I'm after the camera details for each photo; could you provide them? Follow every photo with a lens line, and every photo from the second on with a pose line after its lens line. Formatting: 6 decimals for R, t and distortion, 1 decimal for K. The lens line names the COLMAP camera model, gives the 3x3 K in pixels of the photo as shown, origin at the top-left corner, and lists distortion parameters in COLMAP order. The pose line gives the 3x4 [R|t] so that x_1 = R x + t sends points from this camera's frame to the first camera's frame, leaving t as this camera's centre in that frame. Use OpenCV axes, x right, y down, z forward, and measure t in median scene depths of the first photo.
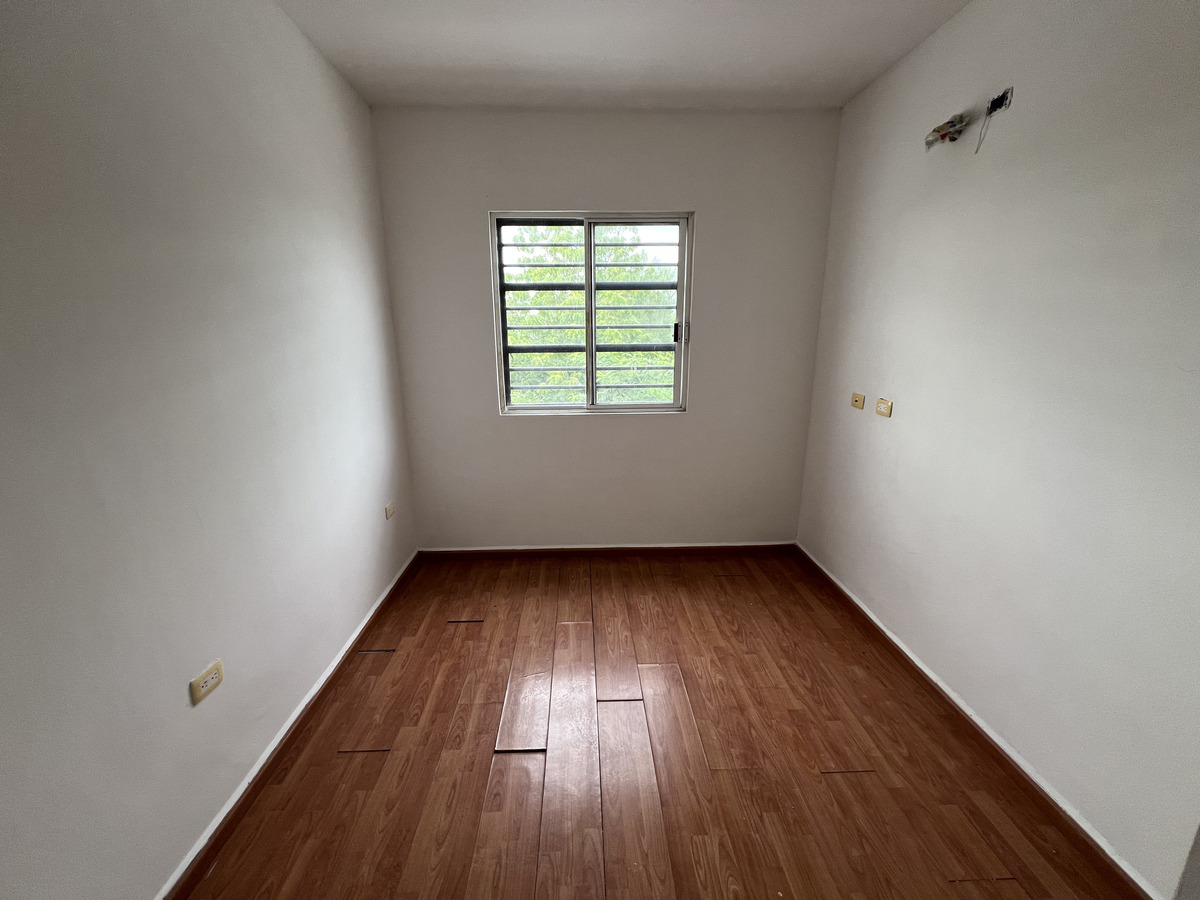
lens RADIAL K [[482.1, 0, 598.2], [0, 482.1, 445.6], [0, 0, 1]] dist [-0.000754, 0.000216]
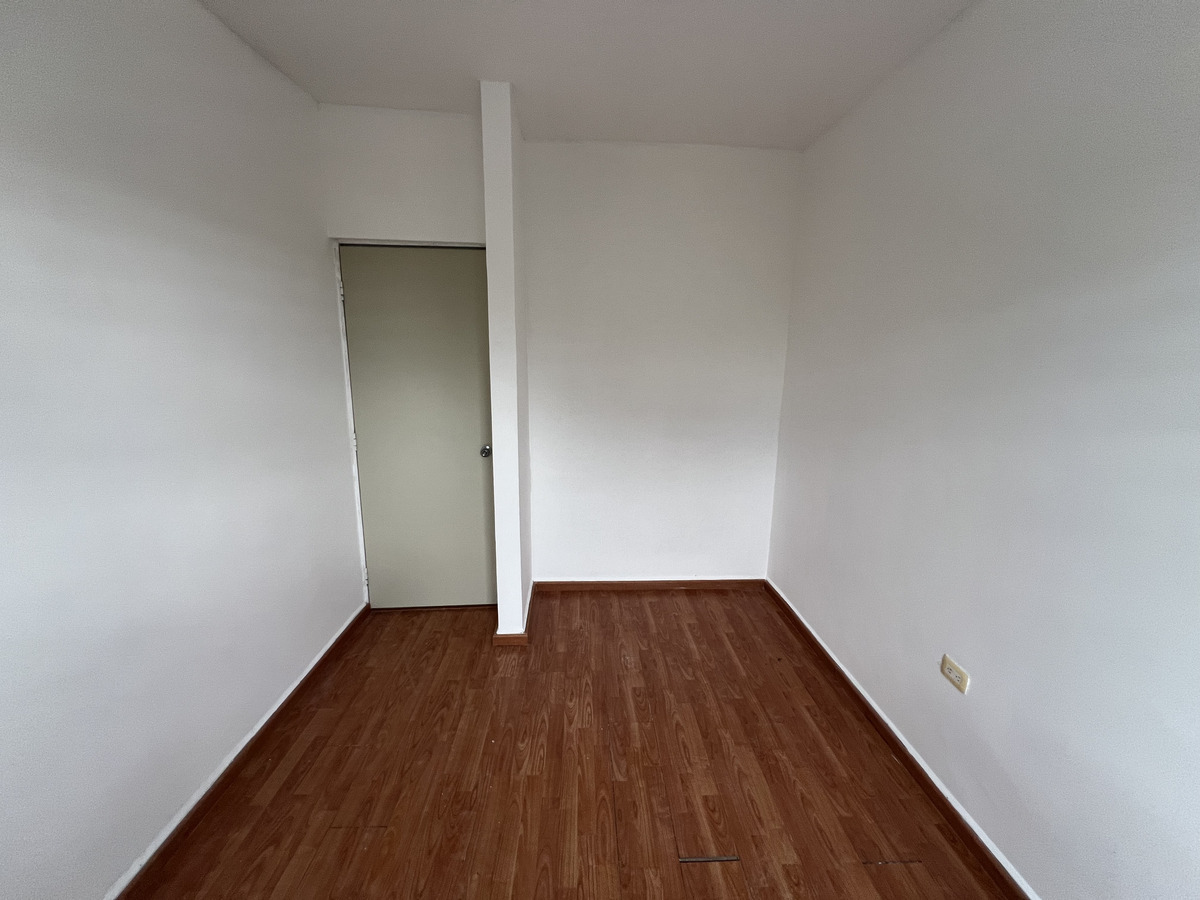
lens RADIAL K [[480.2, 0, 600.1], [0, 480.2, 449.9], [0, 0, 1]] dist [-0.000998, 0.000529]
pose [[-0.999980, -0.006173, -0.001364, 0.041528], [-0.006168, 0.905170, 0.425004, -0.409004], [-0.001389, 0.425004, -0.905190, 1.528514]]
